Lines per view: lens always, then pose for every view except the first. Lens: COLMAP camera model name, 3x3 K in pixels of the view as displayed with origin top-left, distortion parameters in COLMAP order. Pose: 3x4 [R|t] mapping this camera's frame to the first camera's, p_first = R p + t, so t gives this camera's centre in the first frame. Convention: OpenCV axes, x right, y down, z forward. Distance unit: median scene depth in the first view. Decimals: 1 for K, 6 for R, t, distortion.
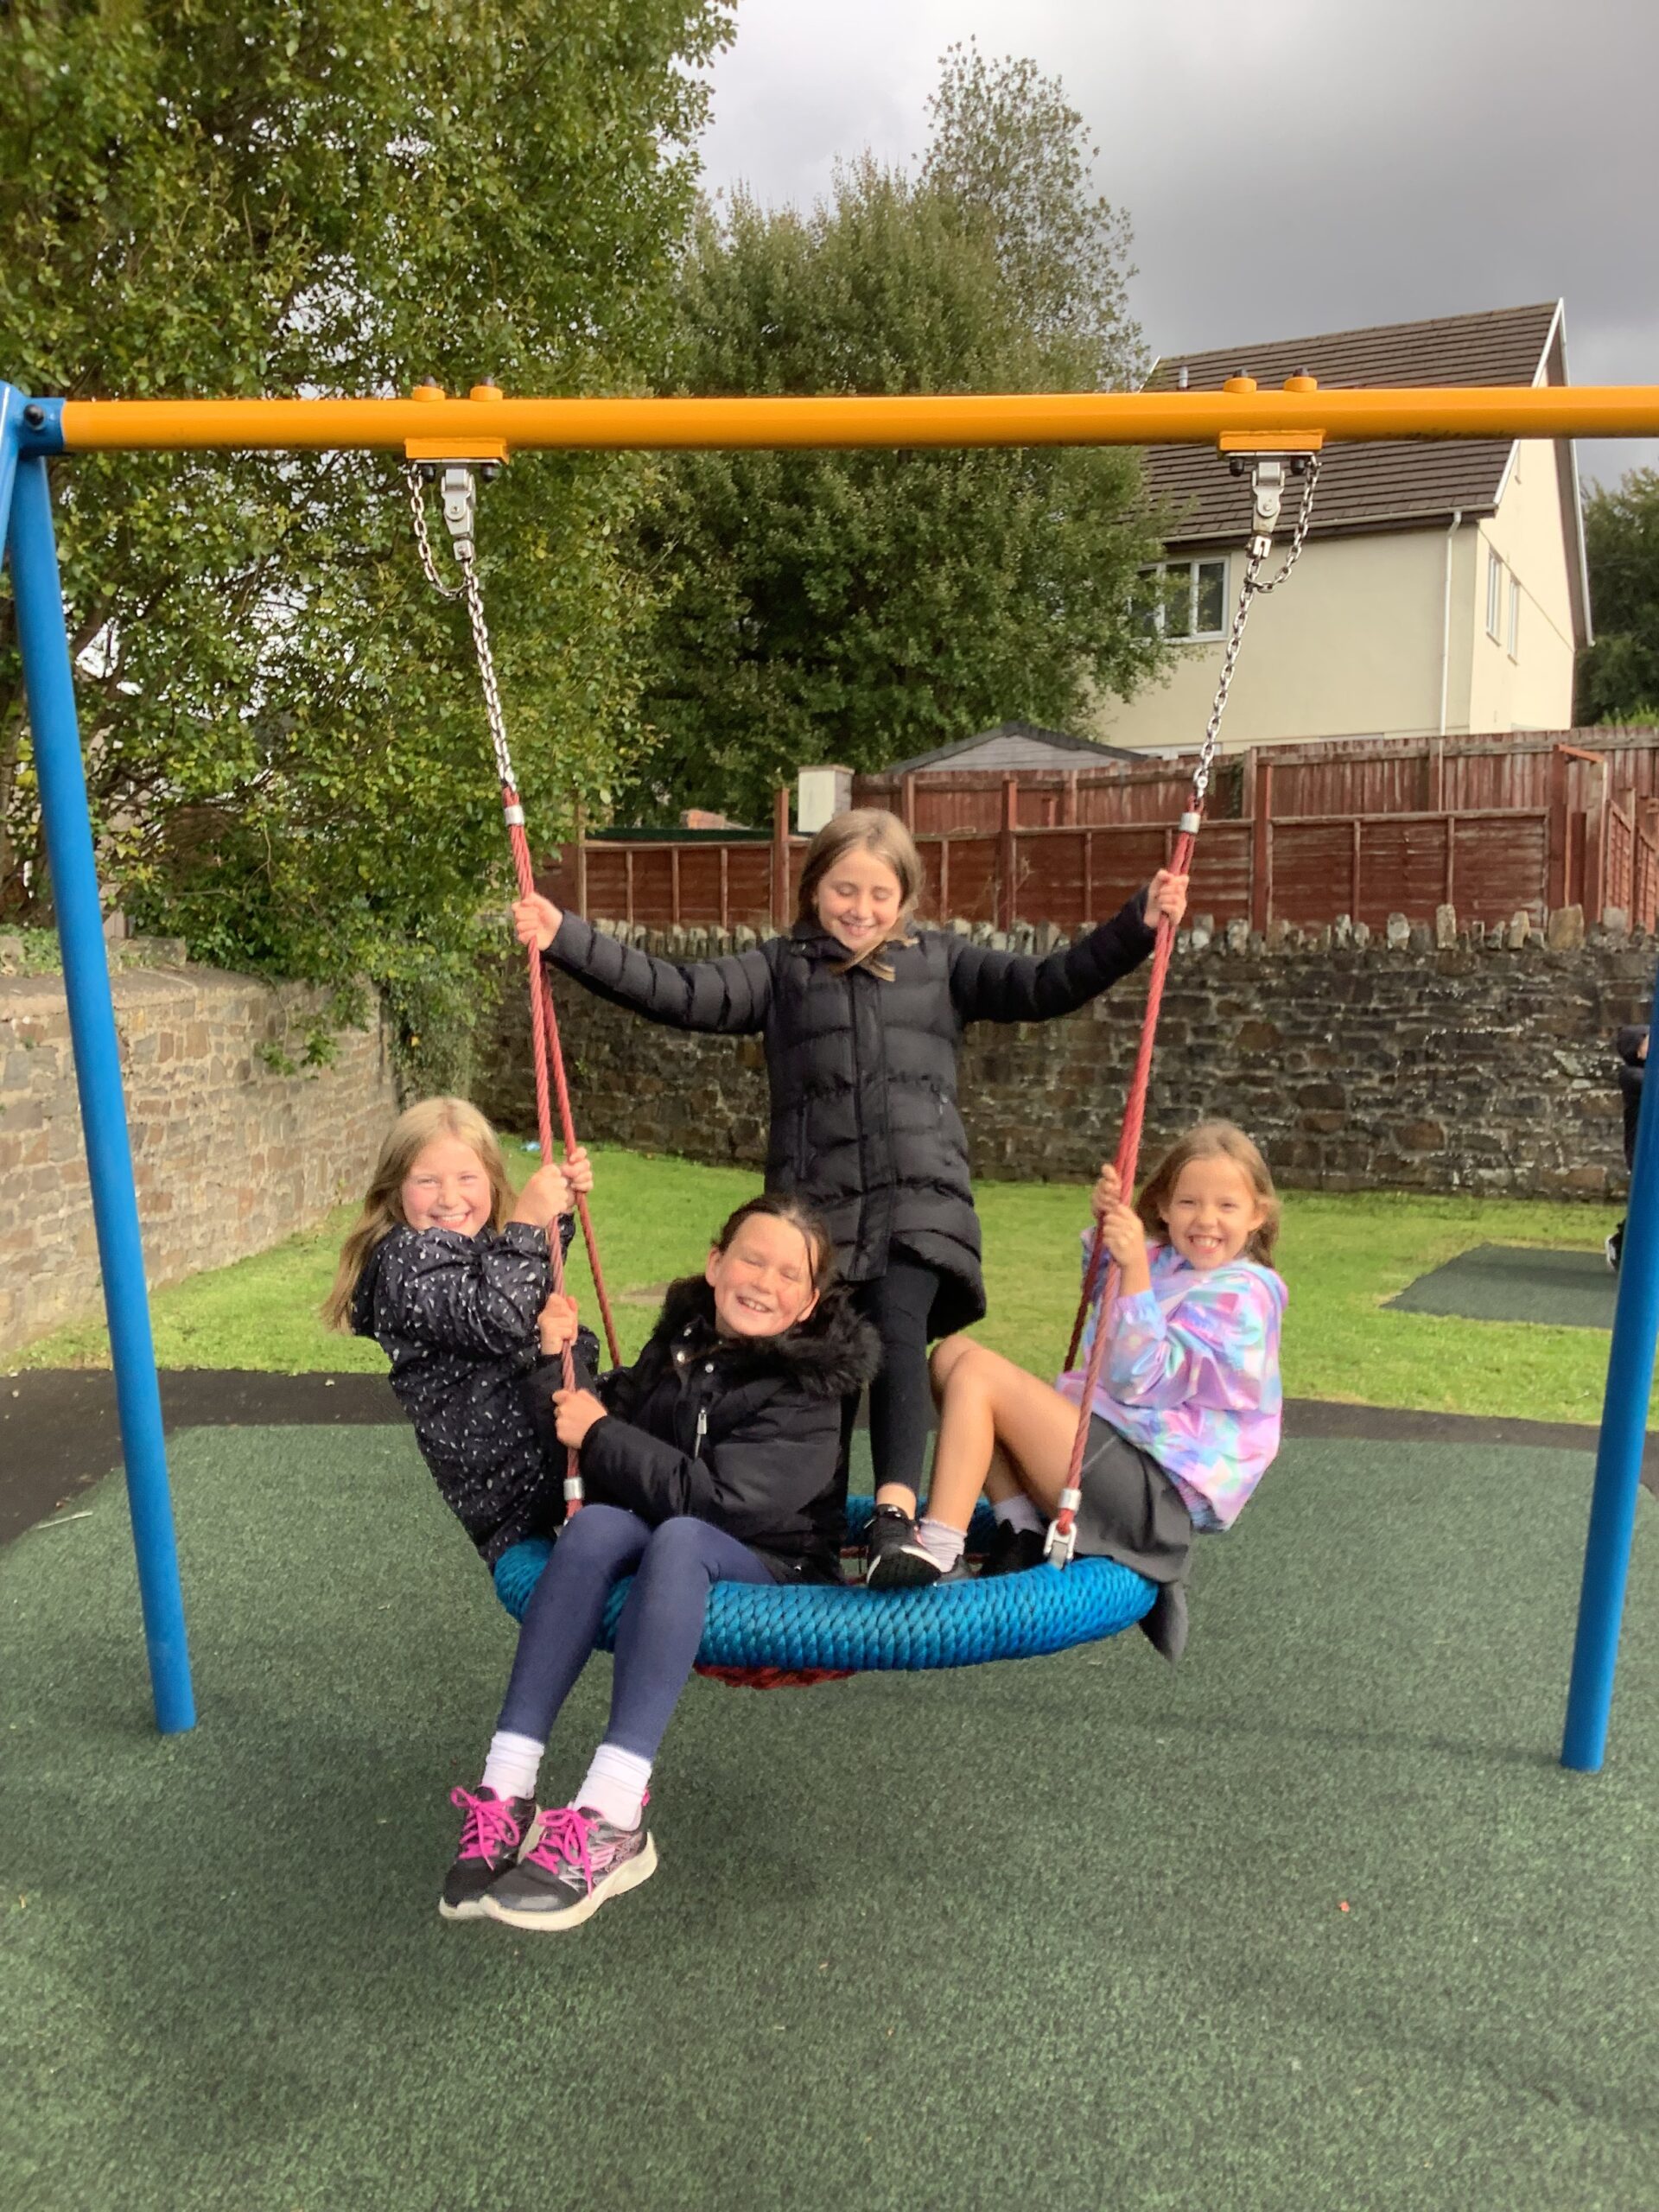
lens RADIAL K [[1992.4, 0, 841.5], [0, 1992.4, 1105.2], [0, 0, 1]] dist [0.097580, -0.144771]
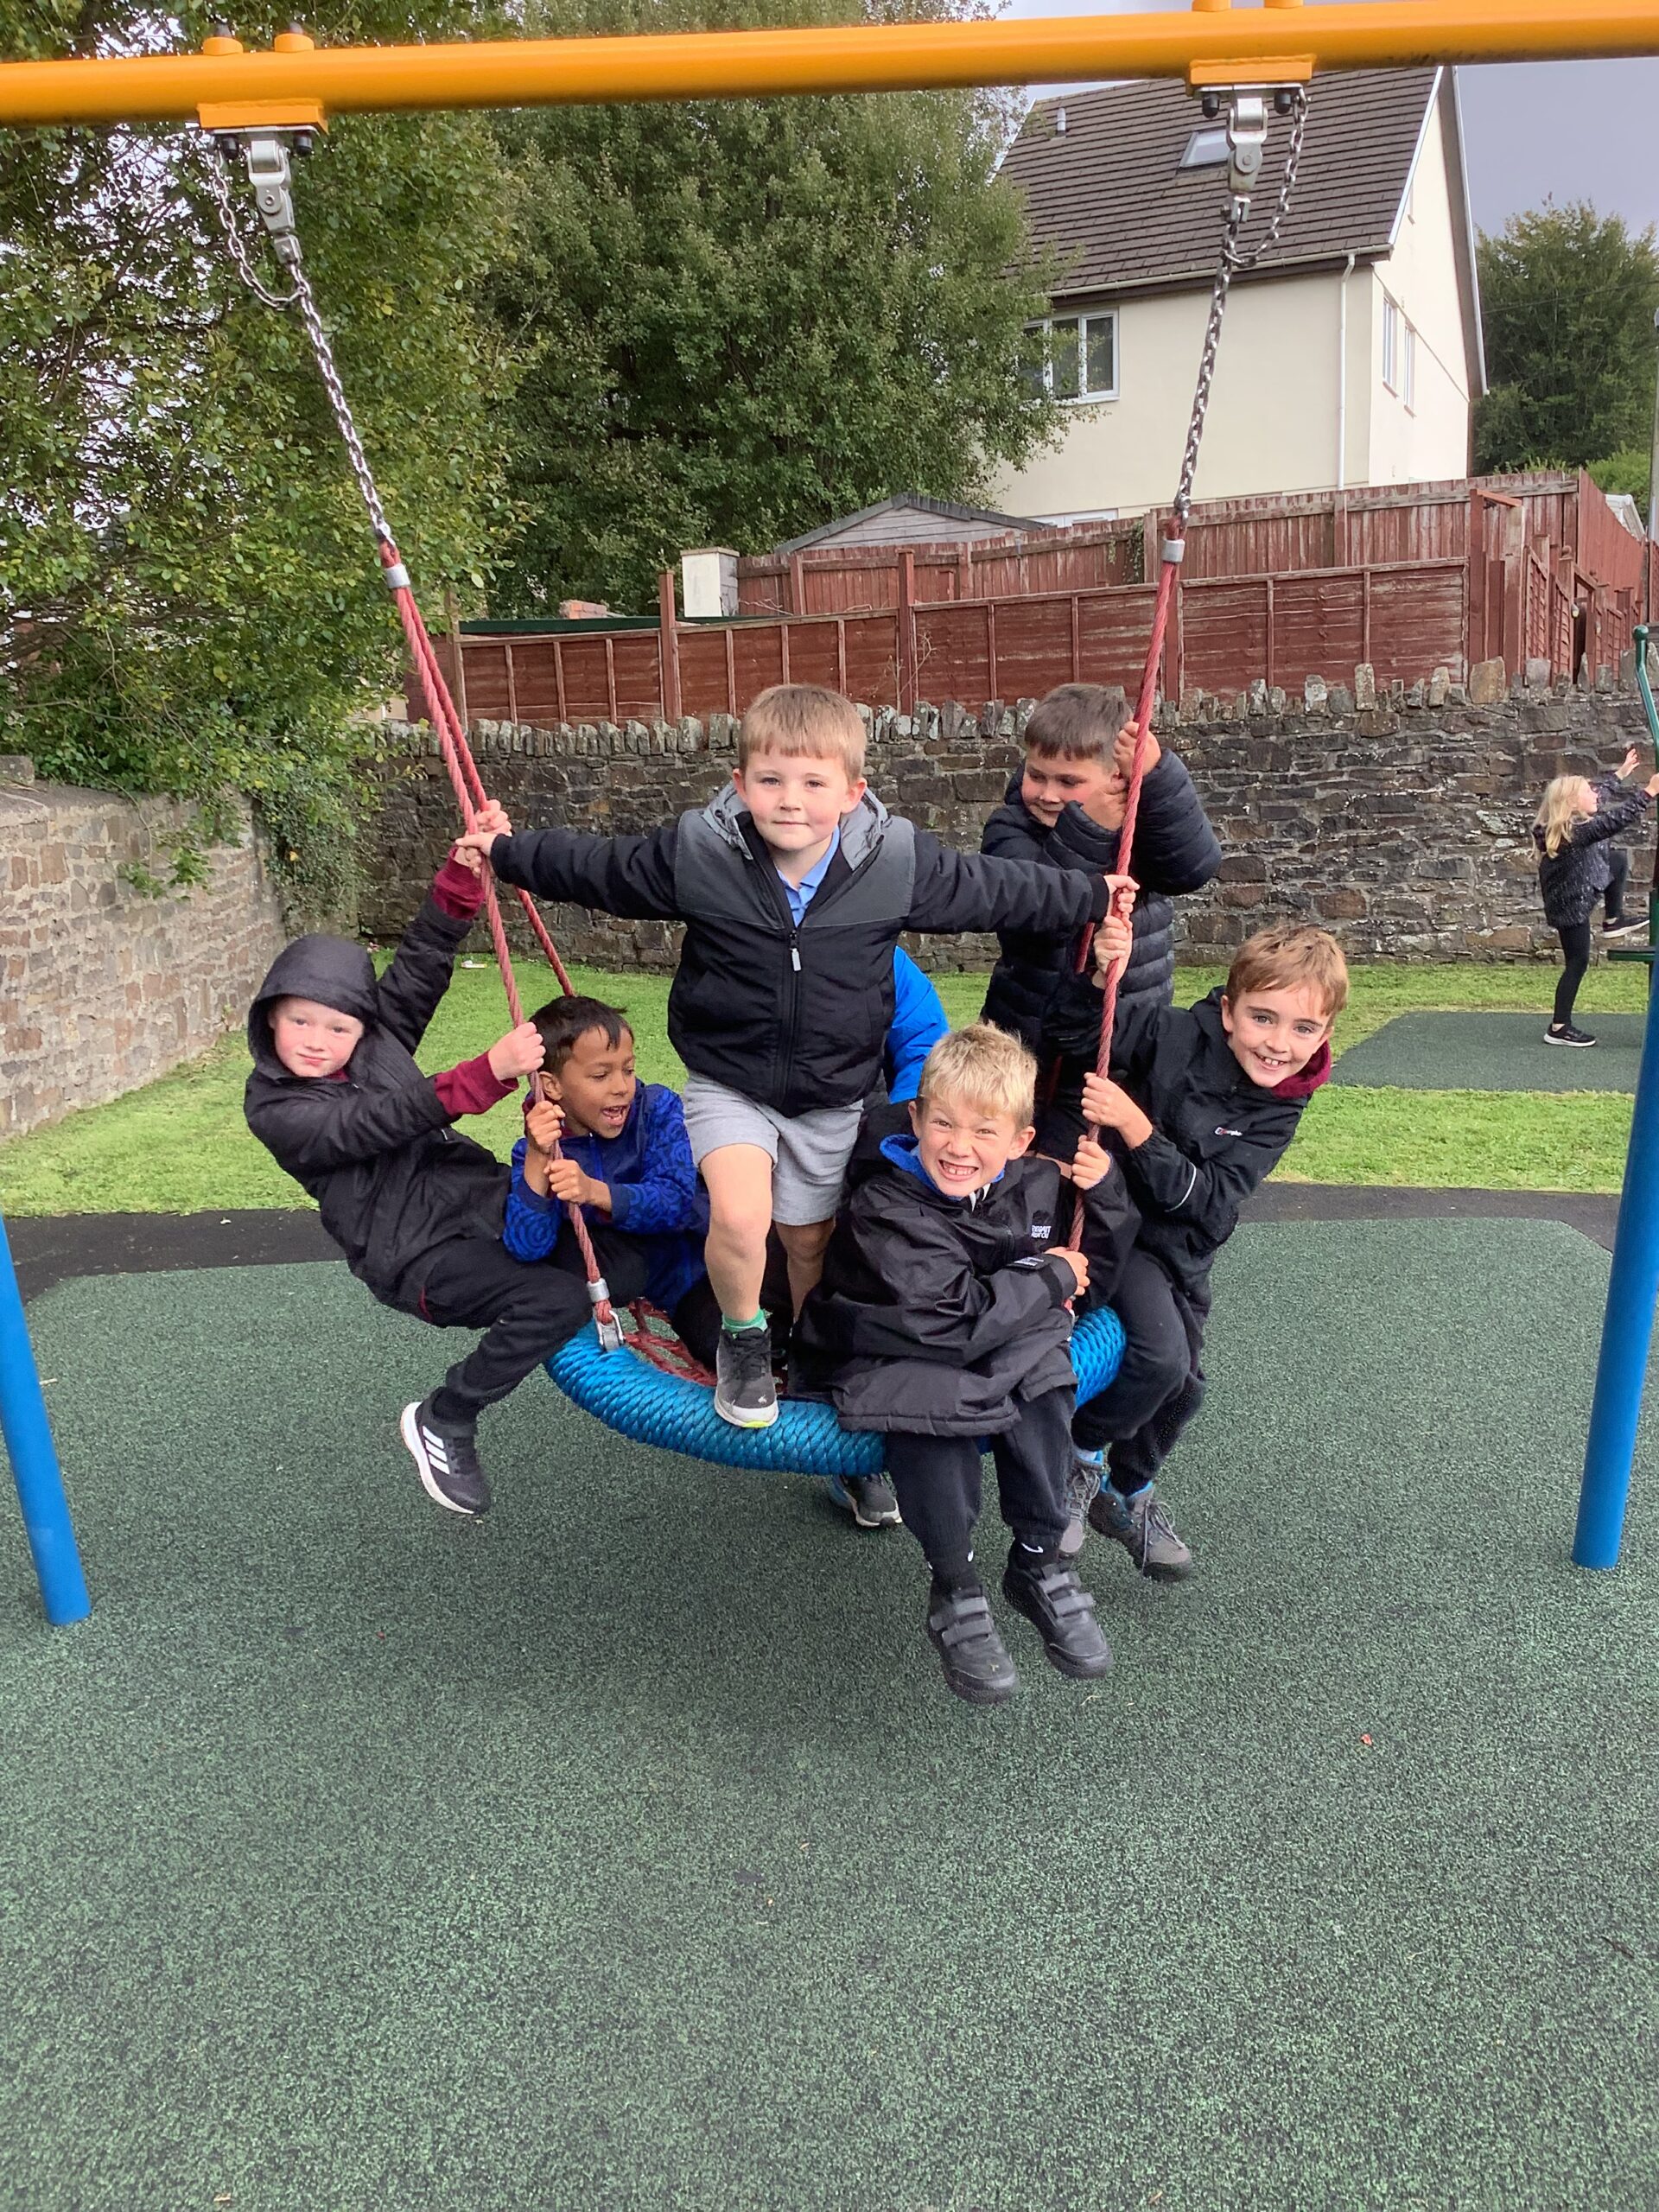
lens RADIAL K [[1992.4, 0, 895.8], [0, 1992.4, 1077.5], [0, 0, 1]] dist [0.097580, -0.144771]
pose [[0.995928, -0.054588, 0.071747, -0.004300], [0.048044, 0.994786, 0.089961, 0.000833], [-0.076283, -0.086148, 0.993358, 0.037493]]
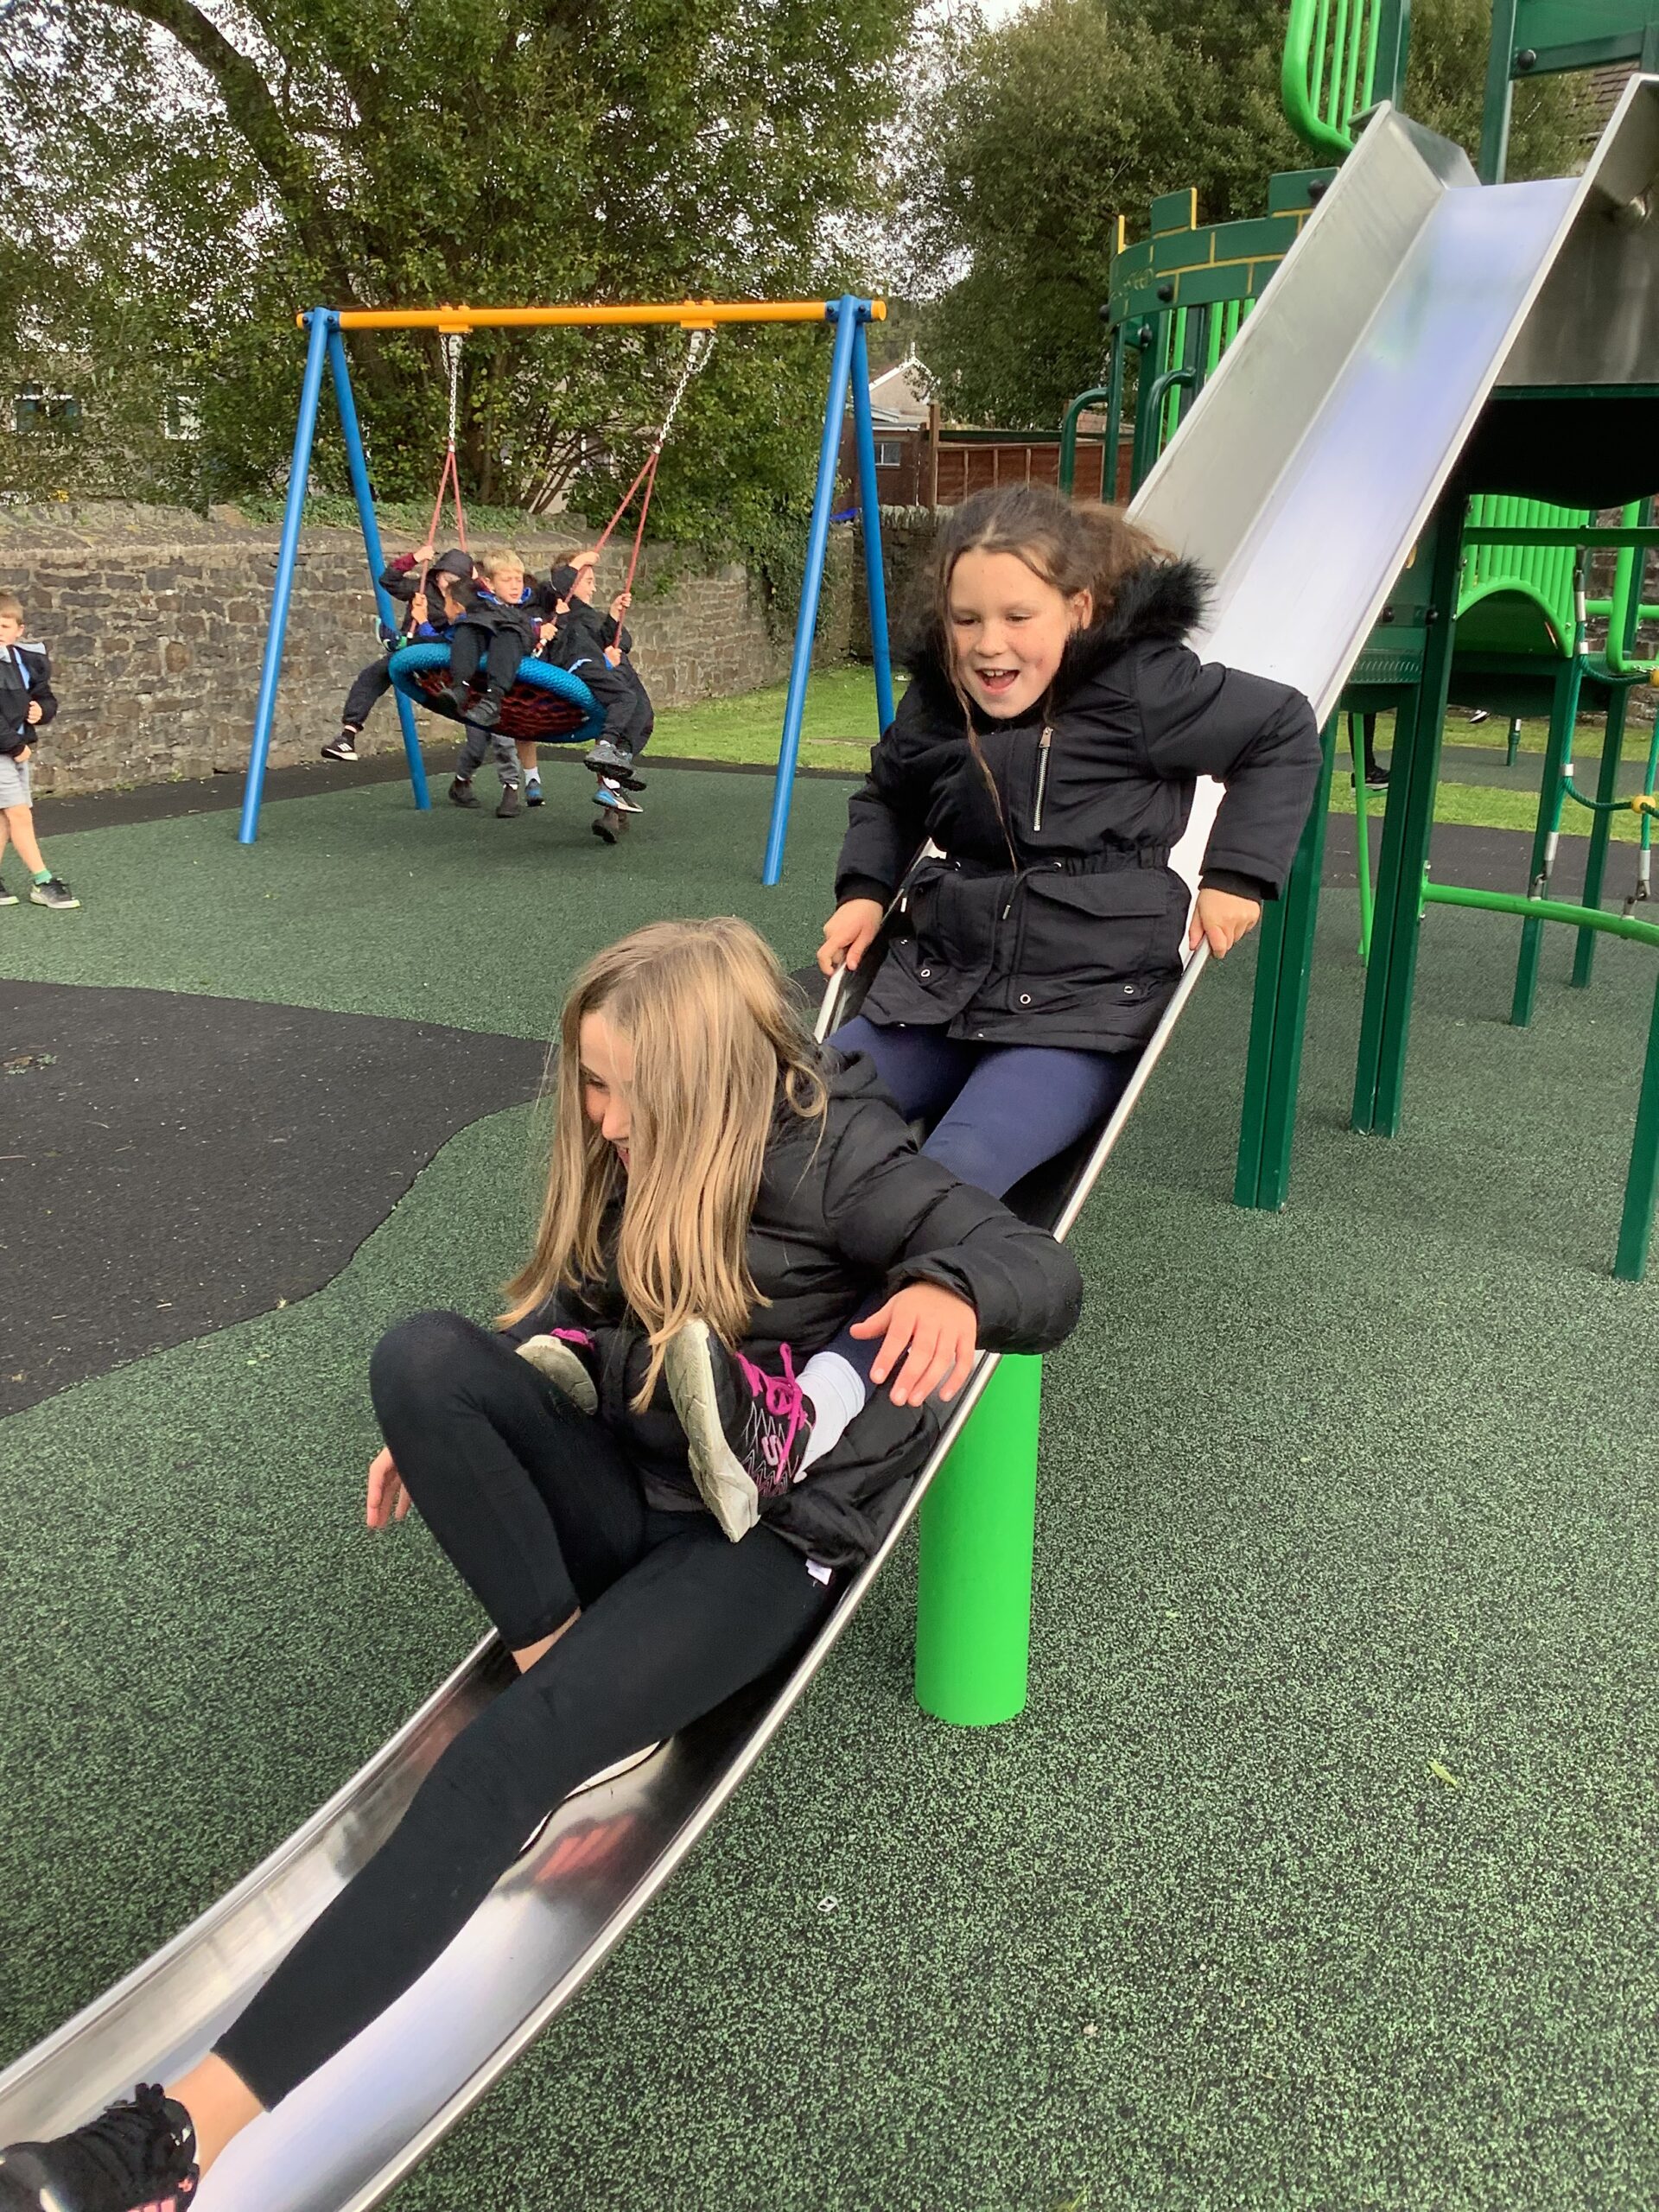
lens RADIAL K [[1992.4, 0, 828.7], [0, 1992.4, 1090.9], [0, 0, 1]] dist [0.097580, -0.144771]
pose [[0.944860, 0.104144, -0.310474, 0.398373], [-0.043842, 0.979777, 0.195230, 0.048697], [0.324527, -0.170853, 0.930318, -0.515340]]
